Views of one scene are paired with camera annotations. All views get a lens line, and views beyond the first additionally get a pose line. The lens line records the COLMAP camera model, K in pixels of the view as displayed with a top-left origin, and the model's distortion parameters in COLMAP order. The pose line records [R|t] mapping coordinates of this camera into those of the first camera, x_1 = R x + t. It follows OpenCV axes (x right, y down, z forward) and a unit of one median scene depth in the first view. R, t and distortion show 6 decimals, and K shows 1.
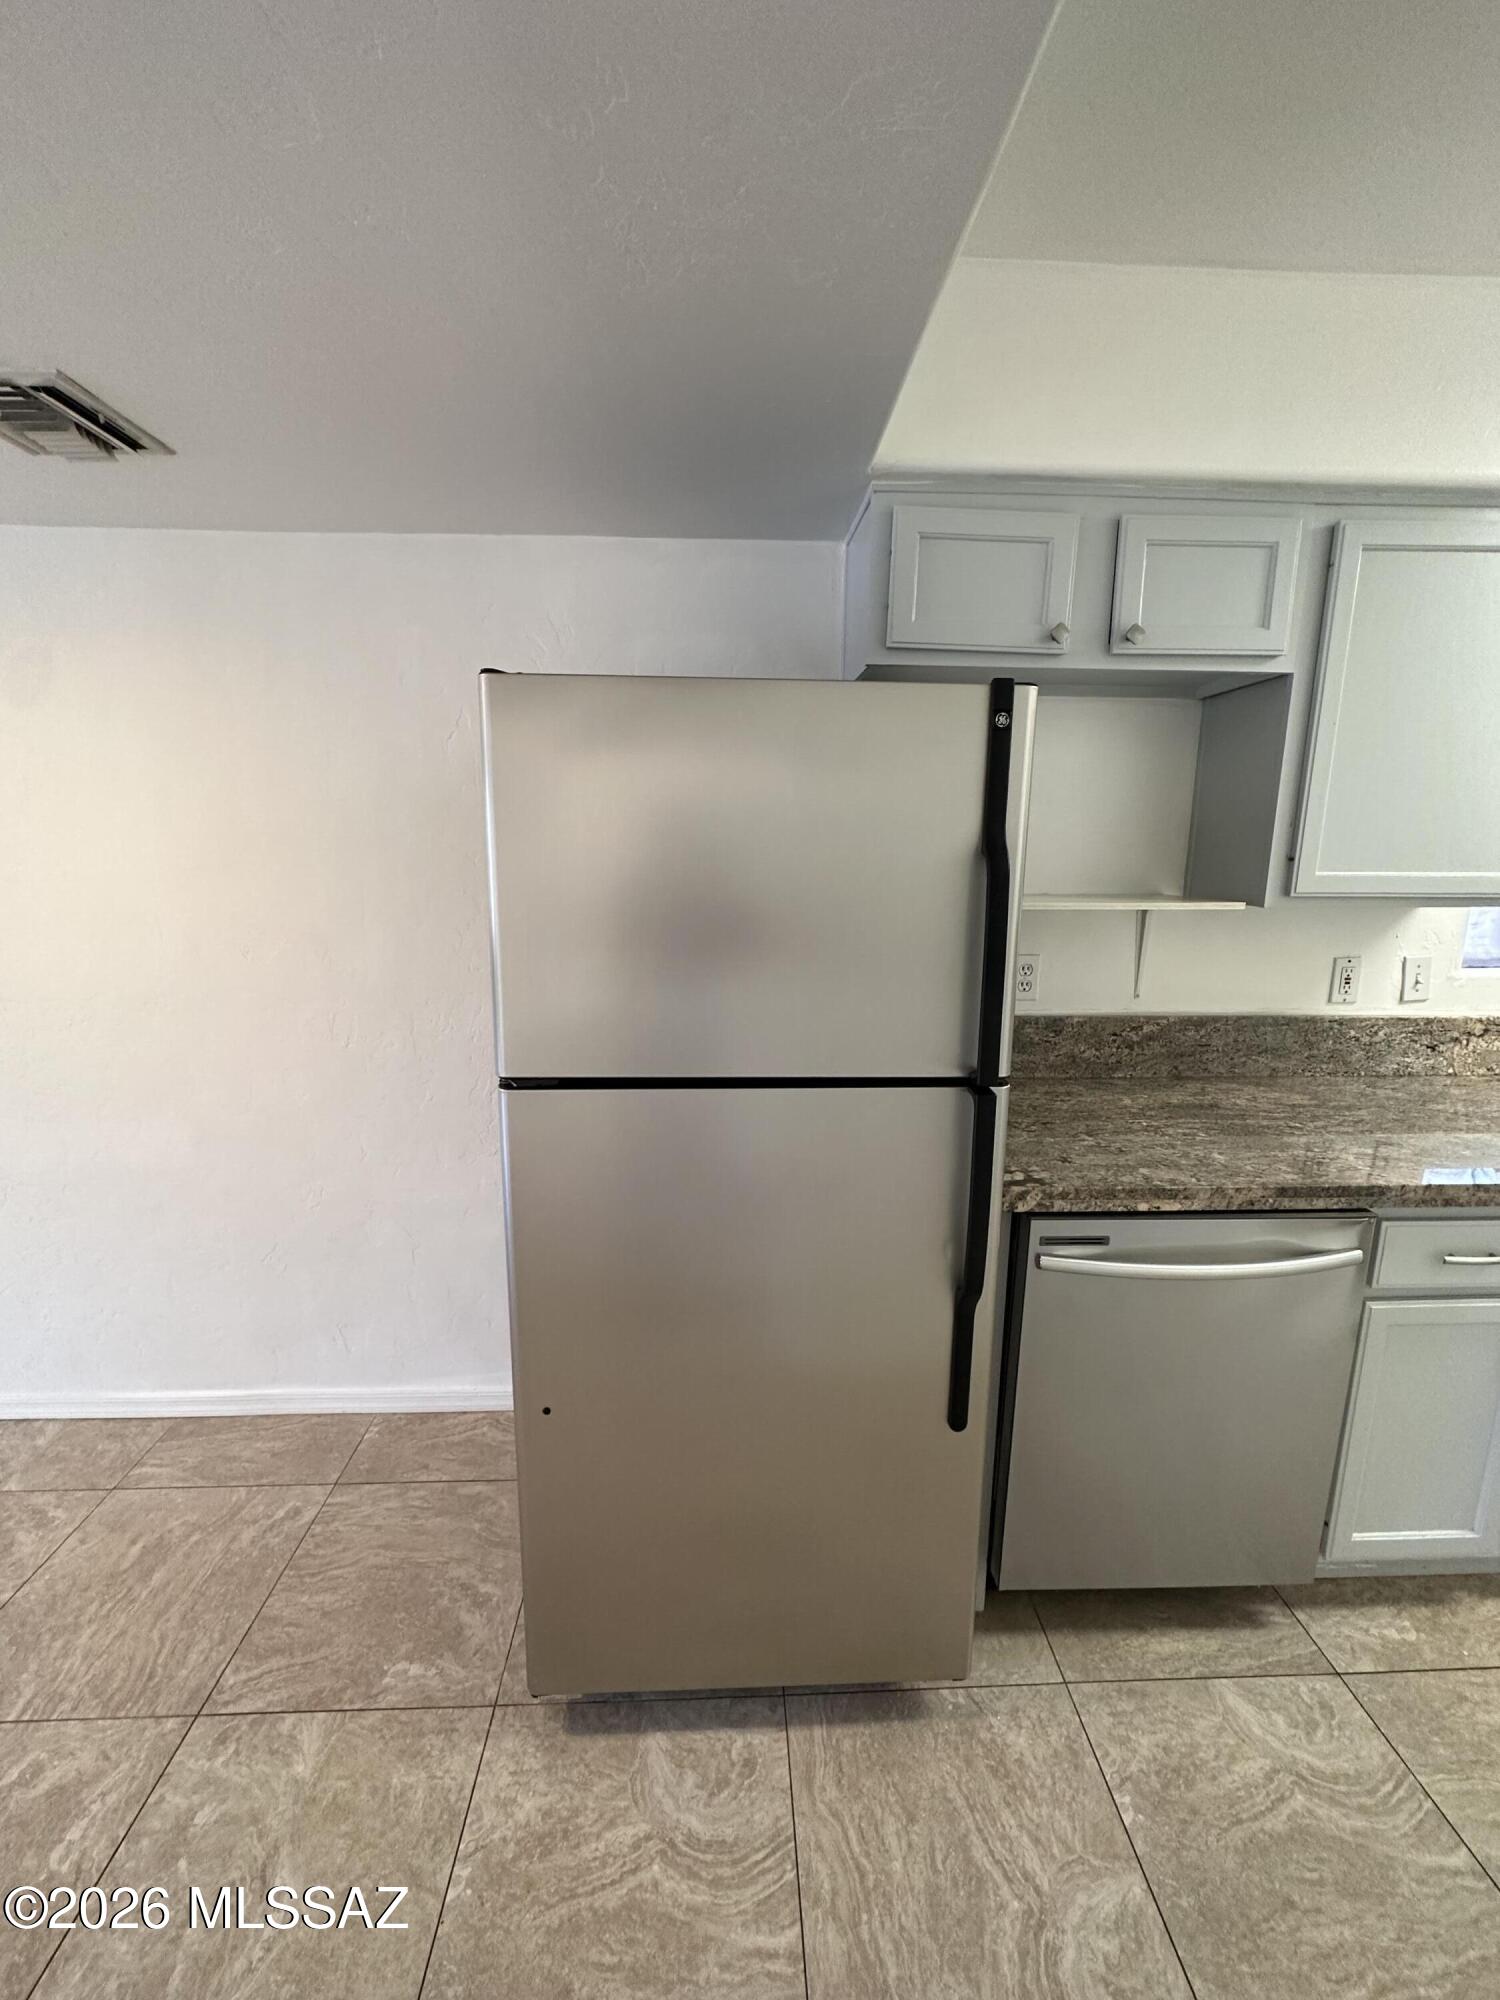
lens RADIAL K [[798.9, 0, 750.6], [0, 798.9, 998.6], [0, 0, 1]] dist [-0.002324, 0.000740]
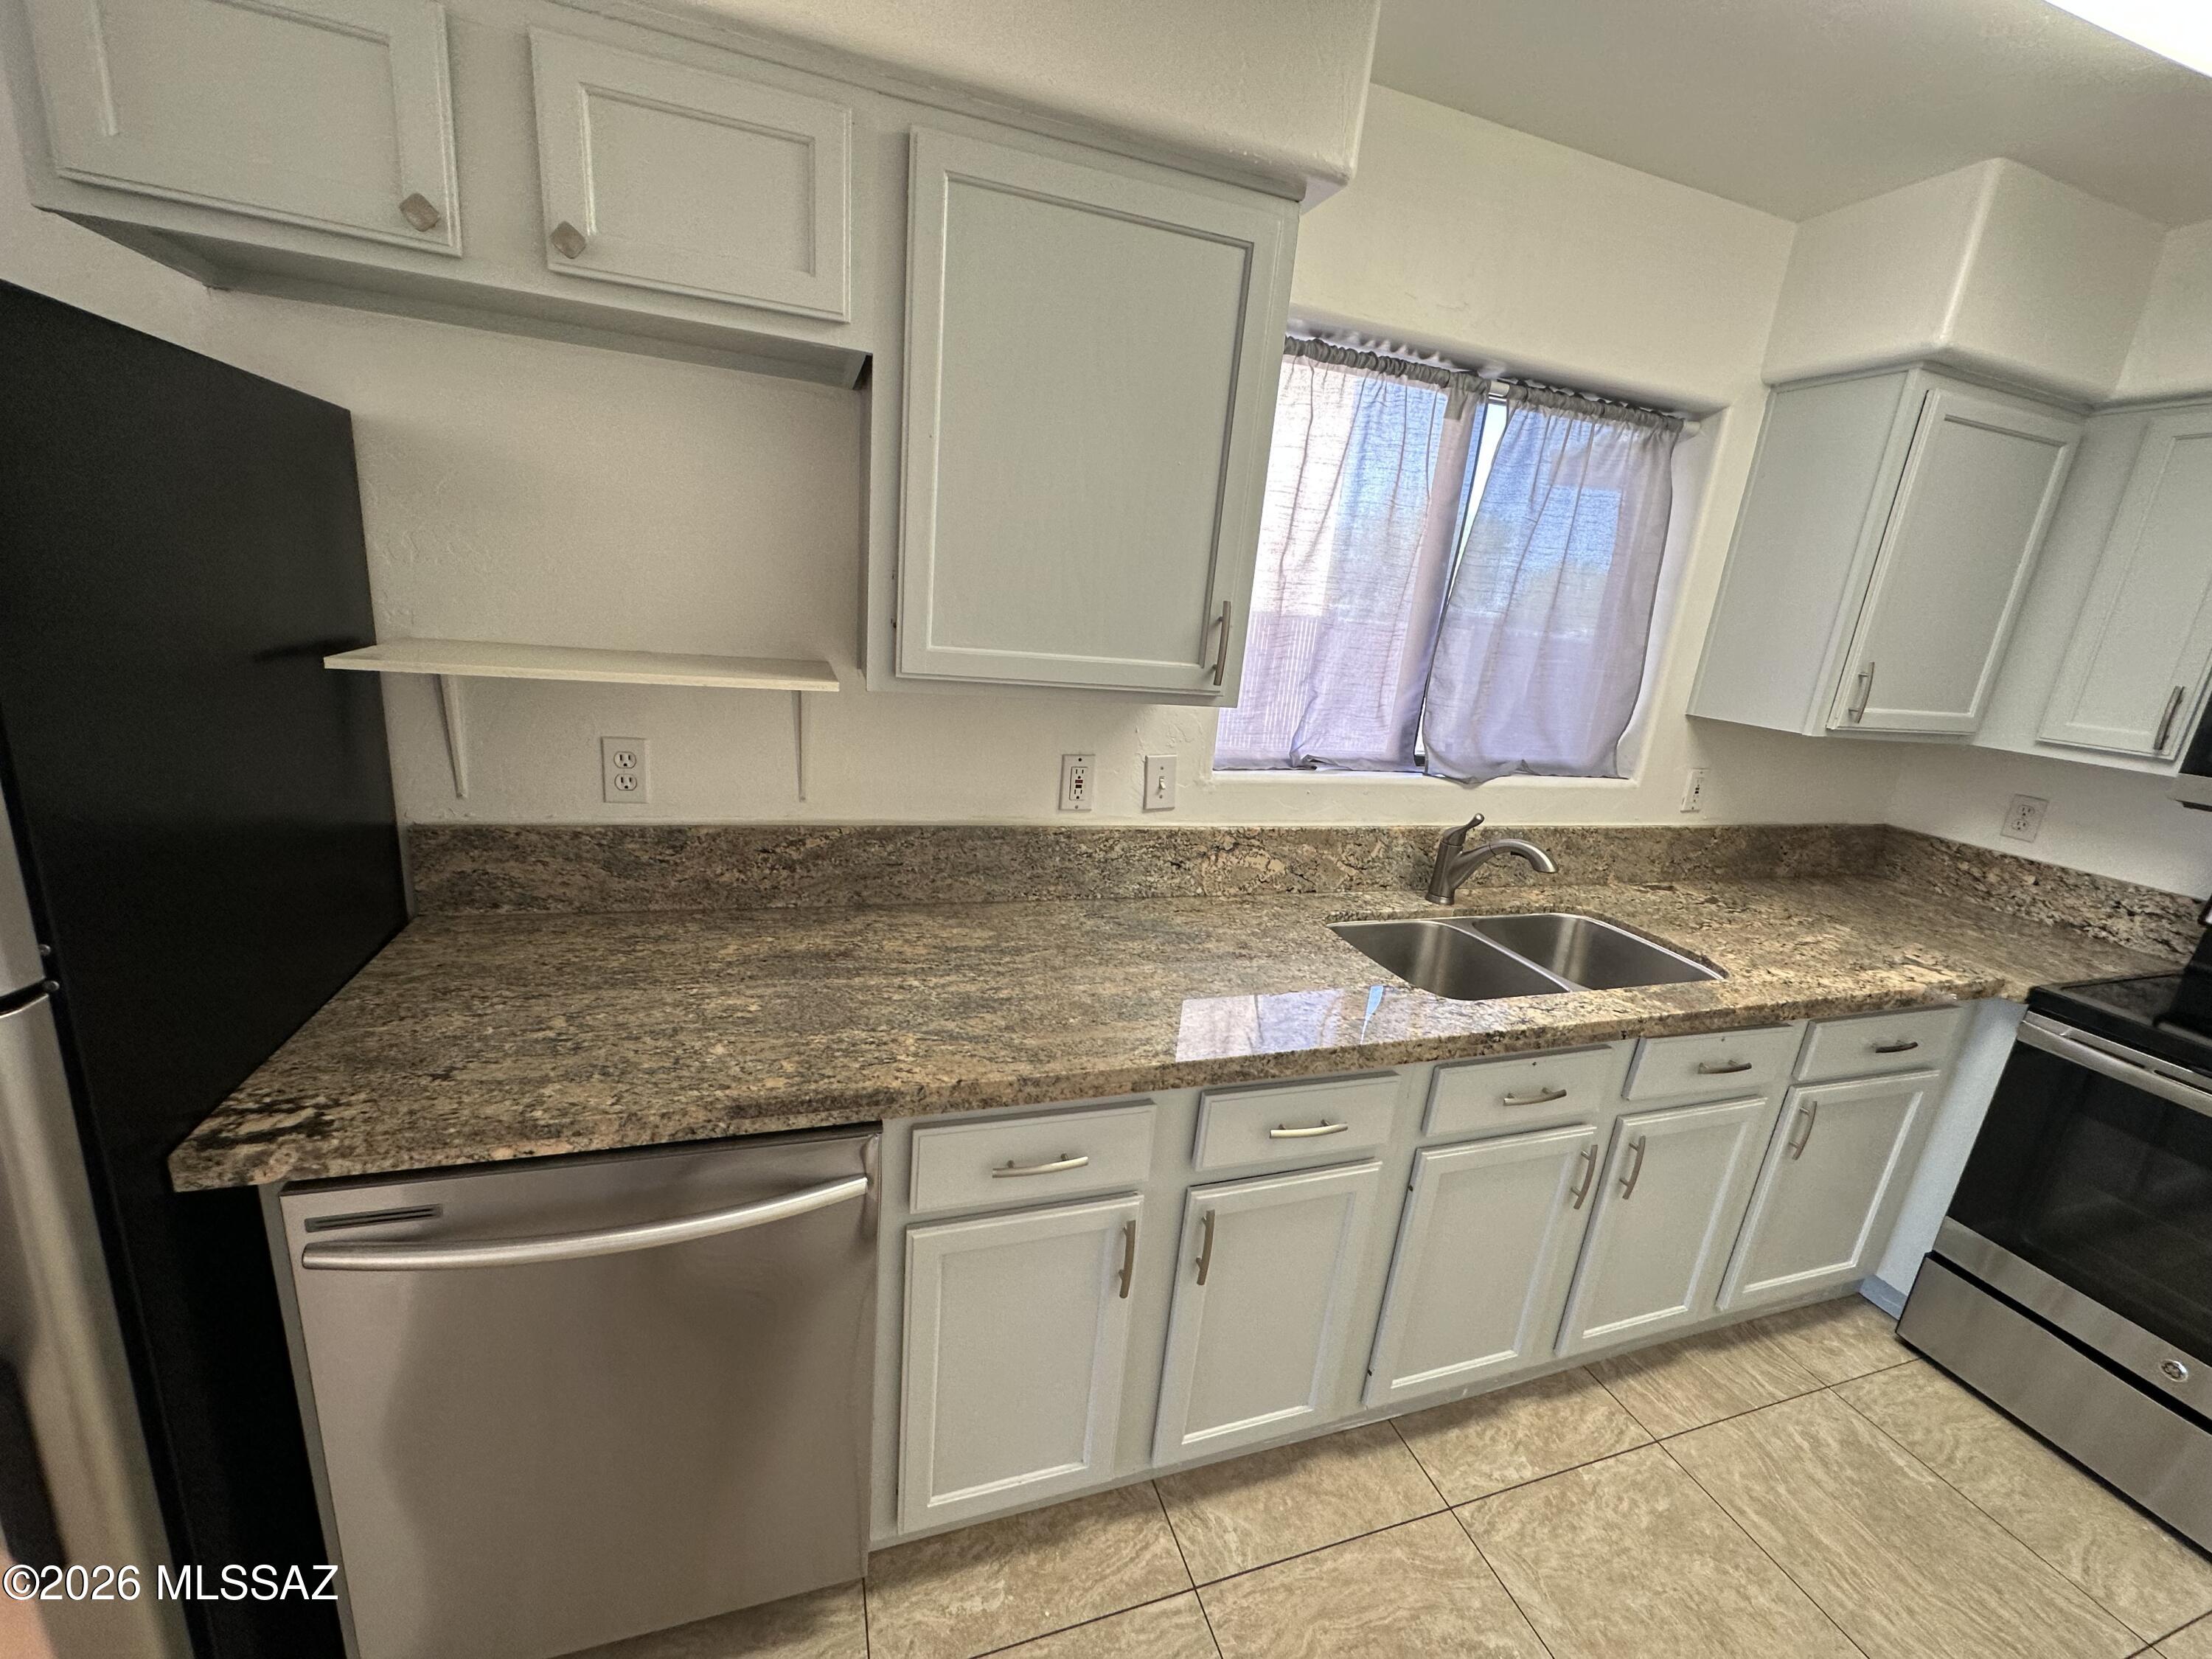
lens RADIAL K [[883.6, 0, 1103.3], [0, 883.6, 829.7], [0, 0, 1]] dist [-0.002324, 0.000740]
pose [[0.956498, 0.004602, 0.291704, 0.668428], [-0.030337, 0.996024, 0.083762, -0.067393], [-0.290159, -0.088968, 0.952834, 0.179637]]
